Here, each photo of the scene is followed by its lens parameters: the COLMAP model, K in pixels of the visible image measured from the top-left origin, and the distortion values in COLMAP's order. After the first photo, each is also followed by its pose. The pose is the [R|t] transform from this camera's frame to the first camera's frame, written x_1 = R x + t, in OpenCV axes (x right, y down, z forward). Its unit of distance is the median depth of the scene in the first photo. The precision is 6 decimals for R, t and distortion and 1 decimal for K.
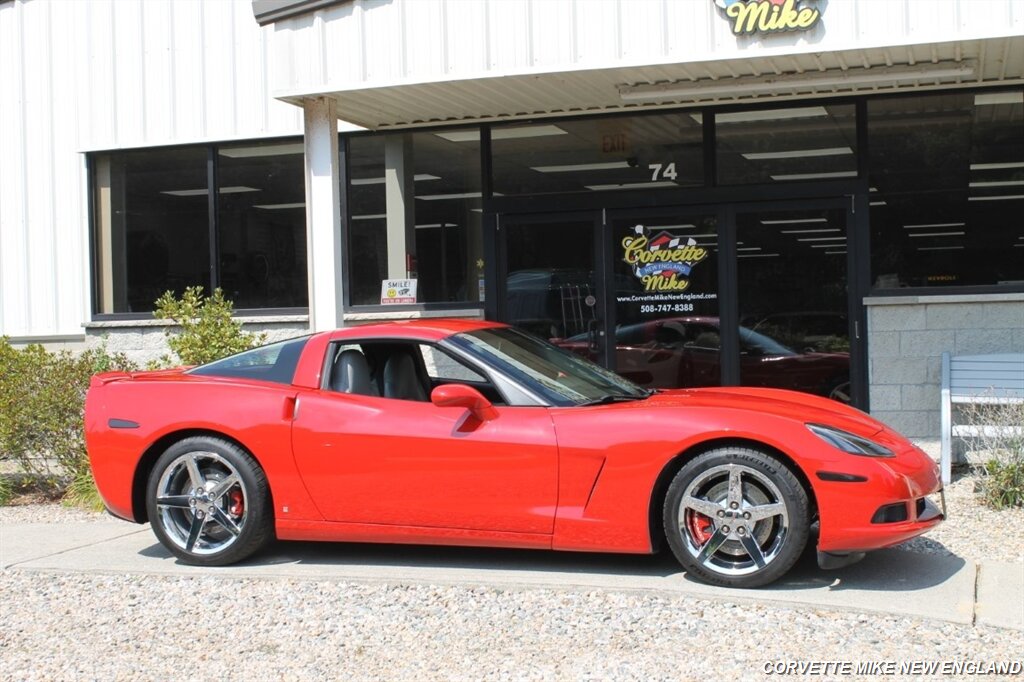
lens RADIAL K [[1423.9, 0, 512.0], [0, 1423.9, 341.0], [0, 0, 1]] dist [-0.046074, 0.102087]
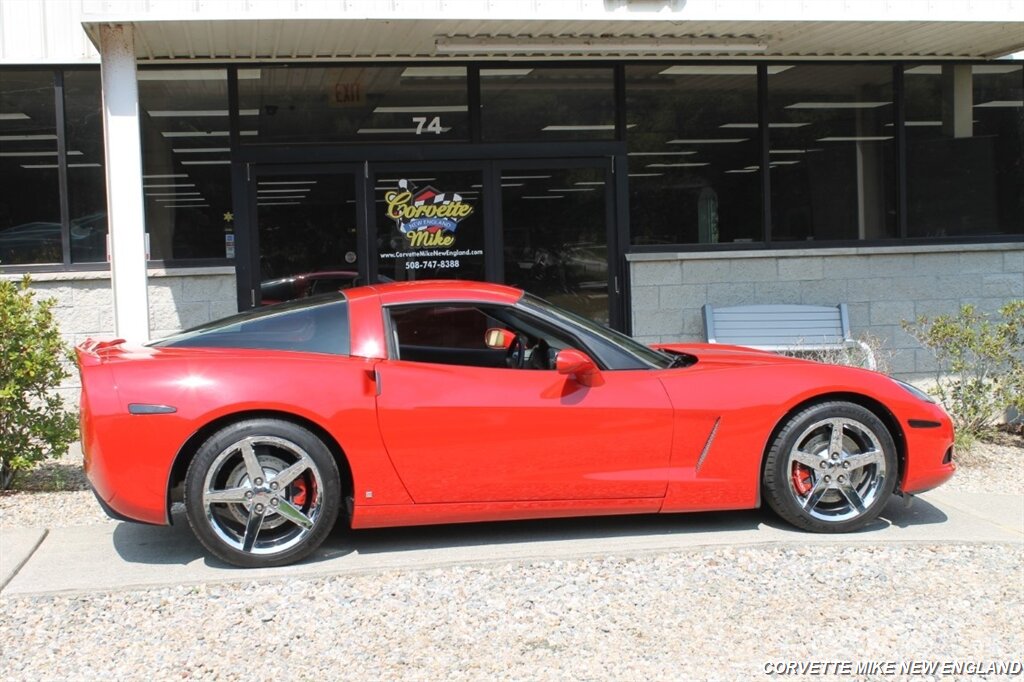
lens RADIAL K [[1423.9, 0, 512.0], [0, 1423.9, 341.0], [0, 0, 1]] dist [-0.046074, 0.102087]
pose [[0.881349, -0.029093, 0.471570, -0.326259], [0.012463, 0.999187, 0.038352, -0.007723], [-0.472302, -0.027925, 0.880994, 0.110105]]
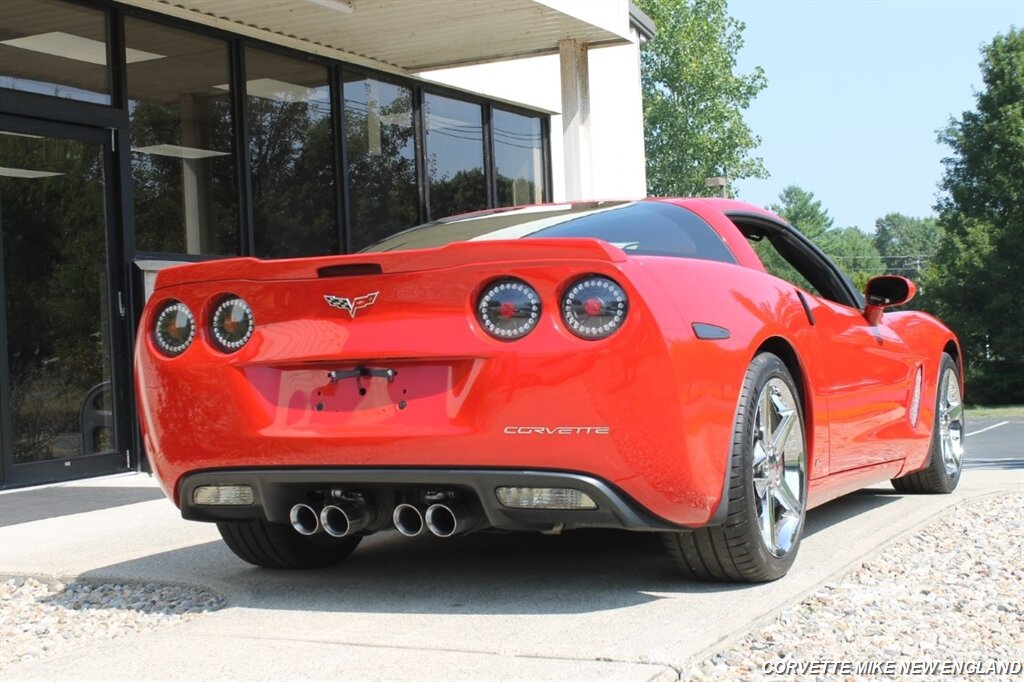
lens RADIAL K [[1568.8, 0, 512.0], [0, 1568.8, 341.0], [0, 0, 1]] dist [-0.026968, 0.035029]
pose [[0.153752, 0.021102, 0.987884, -0.574872], [0.052231, 0.998201, -0.029451, 0.050076], [-0.986728, 0.056127, 0.152373, 0.668514]]
